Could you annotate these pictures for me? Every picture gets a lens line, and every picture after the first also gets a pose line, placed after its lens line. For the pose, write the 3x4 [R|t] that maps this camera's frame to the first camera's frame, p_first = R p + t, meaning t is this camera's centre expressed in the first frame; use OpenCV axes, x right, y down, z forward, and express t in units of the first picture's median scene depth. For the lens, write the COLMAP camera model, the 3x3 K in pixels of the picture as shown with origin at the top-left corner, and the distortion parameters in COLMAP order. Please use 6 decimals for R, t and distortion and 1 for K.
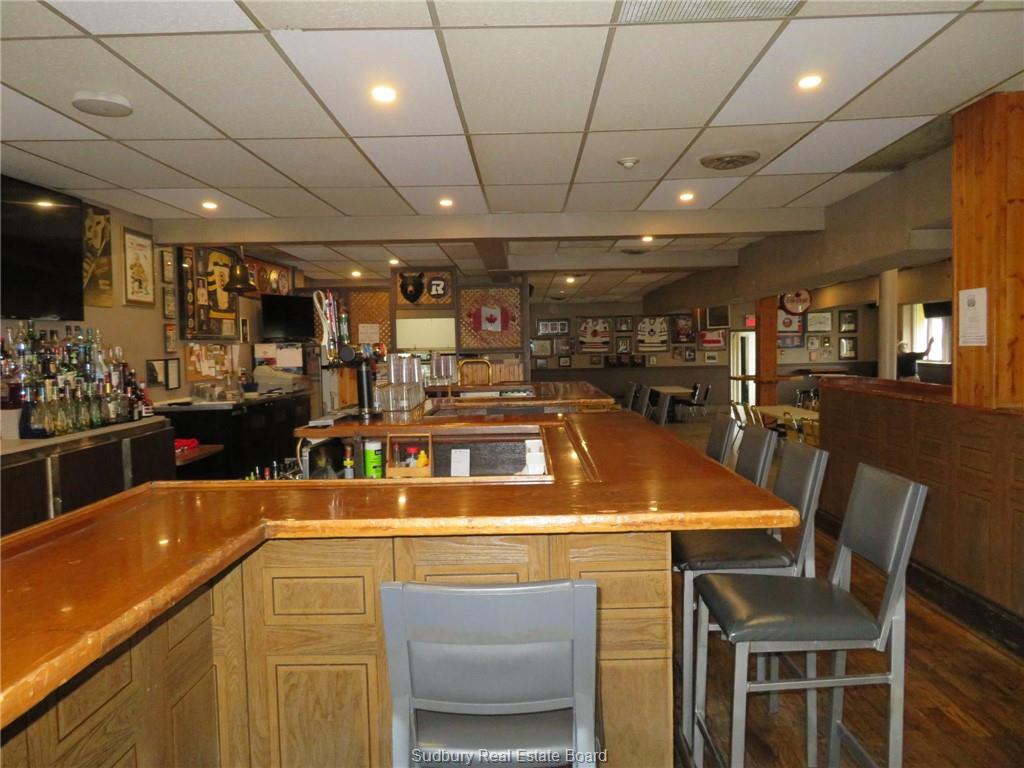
lens RADIAL K [[743.3, 0, 514.6], [0, 743.3, 388.2], [0, 0, 1]] dist [-0.004191, 0.010232]
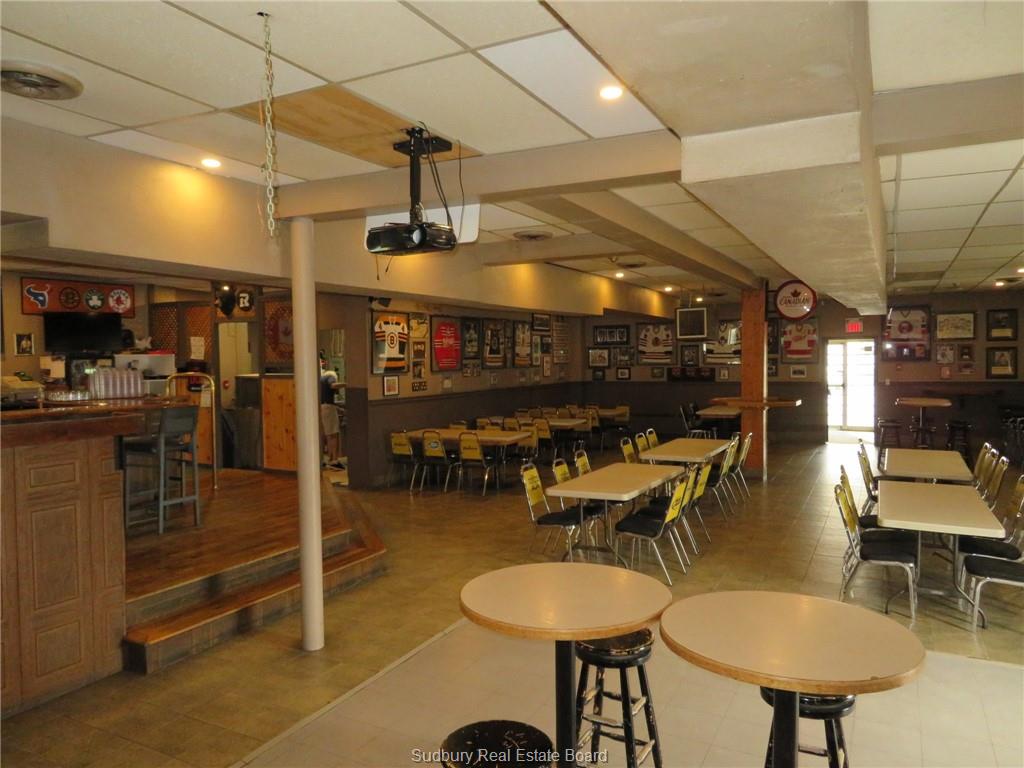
lens RADIAL K [[743.3, 0, 513.1], [0, 743.3, 384.0], [0, 0, 1]] dist [-0.004191, 0.010232]
pose [[0.899279, 0.024600, -0.436684, 0.338651], [-0.028877, 0.999578, -0.003158, -0.016678], [0.436422, 0.015450, 0.899610, 0.142967]]
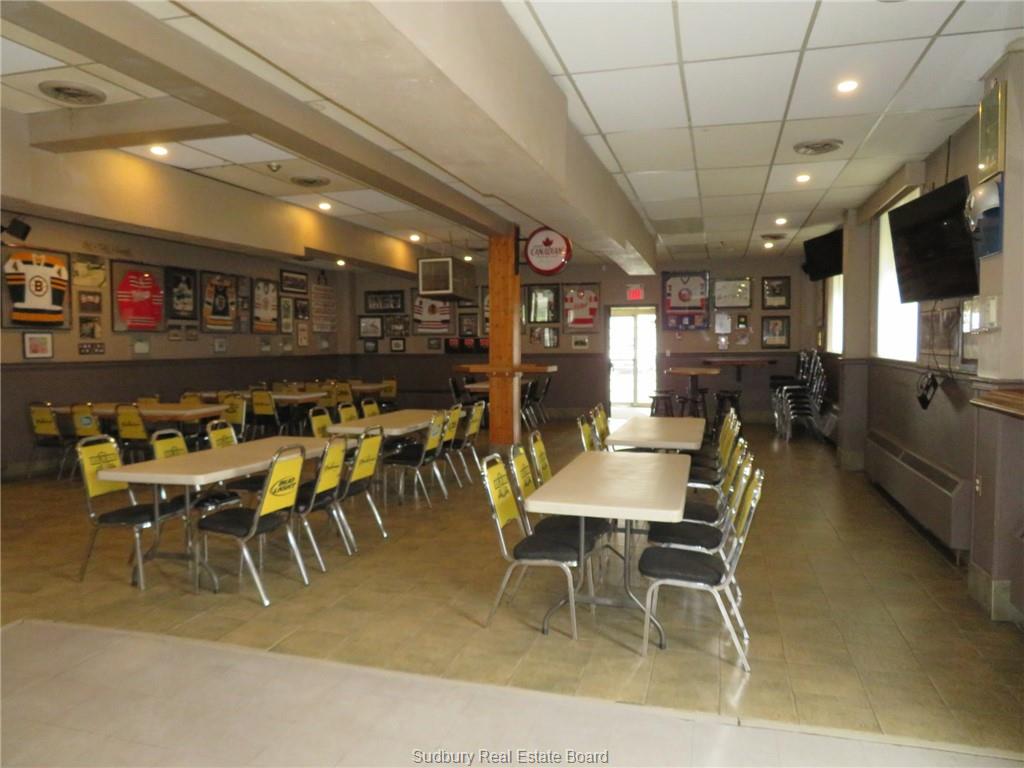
lens RADIAL K [[743.3, 0, 508.9], [0, 743.3, 377.8], [0, 0, 1]] dist [-0.004191, 0.010232]
pose [[0.967061, 0.027137, -0.253092, 0.385018], [-0.028680, 0.999586, -0.002406, -0.002247], [0.252922, 0.009585, 0.967439, 0.264696]]
